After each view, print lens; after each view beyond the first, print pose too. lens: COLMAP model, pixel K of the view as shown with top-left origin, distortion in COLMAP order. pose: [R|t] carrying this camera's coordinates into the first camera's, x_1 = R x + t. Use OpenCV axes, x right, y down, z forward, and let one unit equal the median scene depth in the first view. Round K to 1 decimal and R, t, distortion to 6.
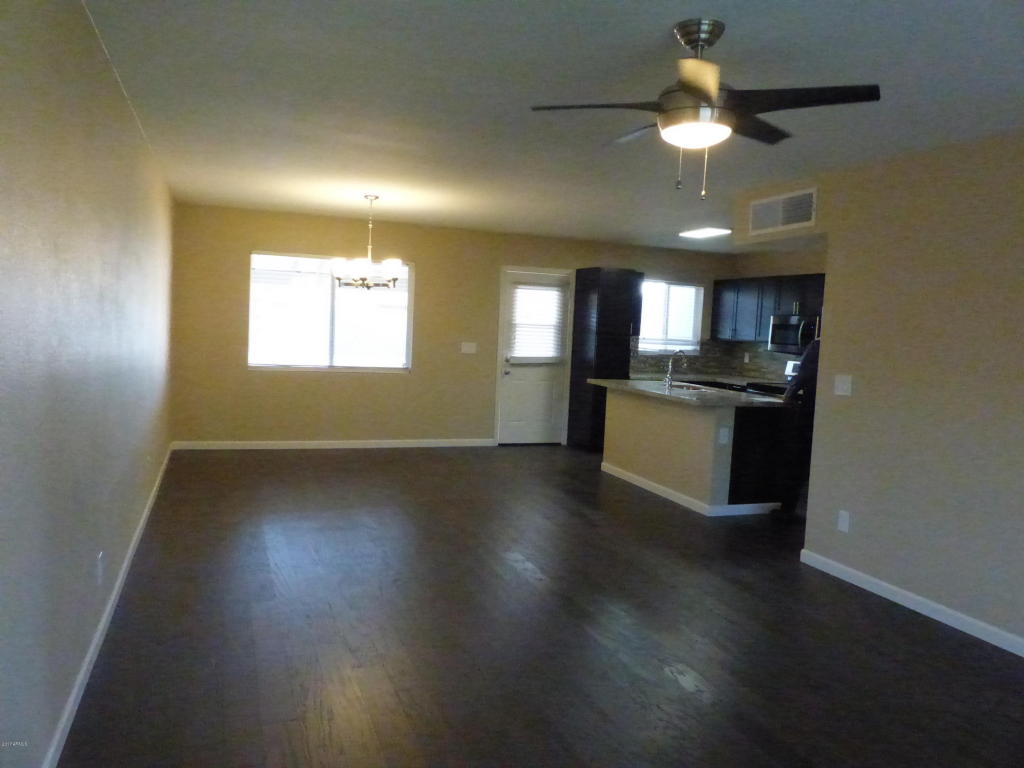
lens RADIAL K [[774.4, 0, 512.0], [0, 774.4, 378.4], [0, 0, 1]] dist [-0.015364, 0.020501]
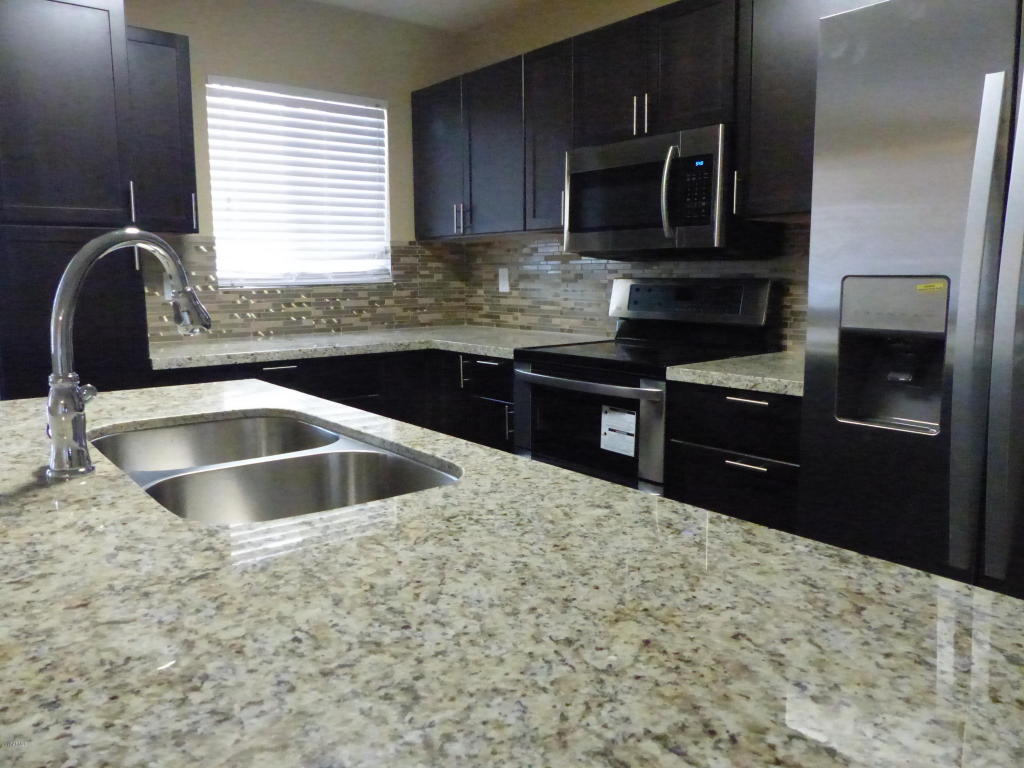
lens RADIAL K [[774.4, 0, 509.5], [0, 774.4, 378.6], [0, 0, 1]] dist [-0.015364, 0.020501]
pose [[0.947432, -0.100489, 0.303768, 0.180067], [0.076574, 0.993024, 0.089669, -0.011594], [-0.310660, -0.061695, 0.948517, 0.619401]]
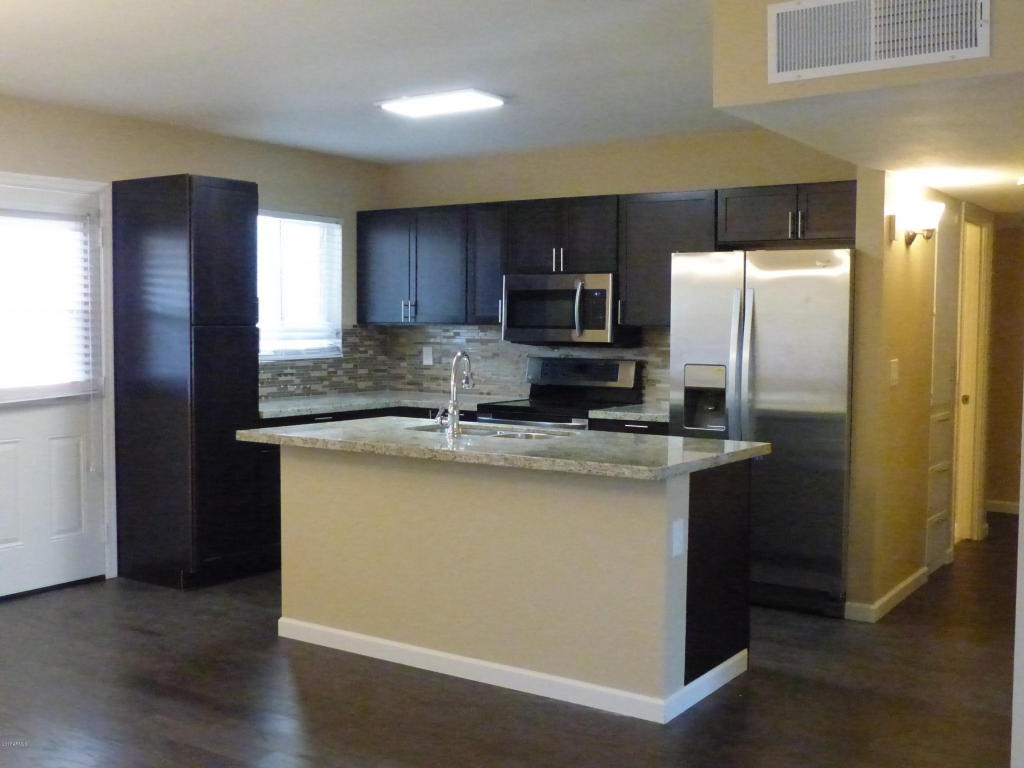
lens RADIAL K [[1111.7, 0, 519.6], [0, 1111.7, 395.5], [0, 0, 1]] dist [-0.007994, 0.000000]
pose [[0.806491, -0.083903, 0.585263, -0.107904], [0.073587, 0.996427, 0.041444, -0.027528], [-0.586649, 0.009643, 0.809784, 0.340178]]
